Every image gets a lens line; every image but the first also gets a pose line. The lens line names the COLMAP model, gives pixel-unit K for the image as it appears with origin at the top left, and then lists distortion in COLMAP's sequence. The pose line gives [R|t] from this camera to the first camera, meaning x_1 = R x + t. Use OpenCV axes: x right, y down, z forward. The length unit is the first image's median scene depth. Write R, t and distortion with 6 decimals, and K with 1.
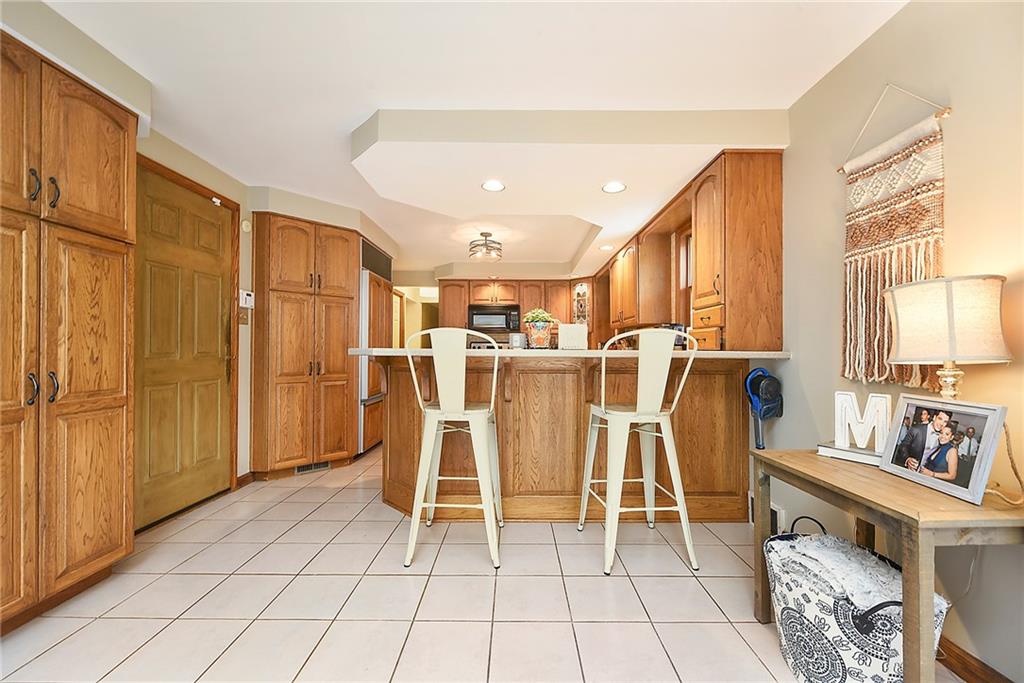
lens RADIAL K [[412.8, 0, 512.9], [0, 412.8, 355.9], [0, 0, 1]] dist [-0.003936, -0.000426]
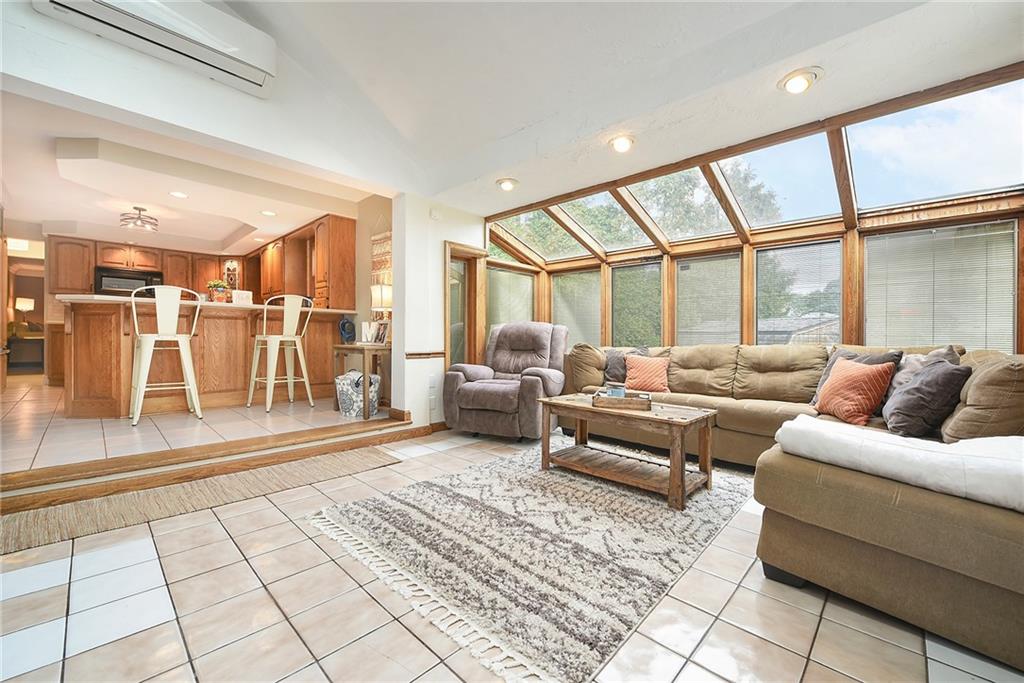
lens RADIAL K [[412.8, 0, 513.5], [0, 412.8, 341.5], [0, 0, 1]] dist [-0.003936, -0.000426]
pose [[0.694902, -0.003976, 0.719094, -0.308526], [-0.001204, 0.999977, 0.006692, 0.122035], [-0.719104, -0.005516, 0.694881, -1.017822]]
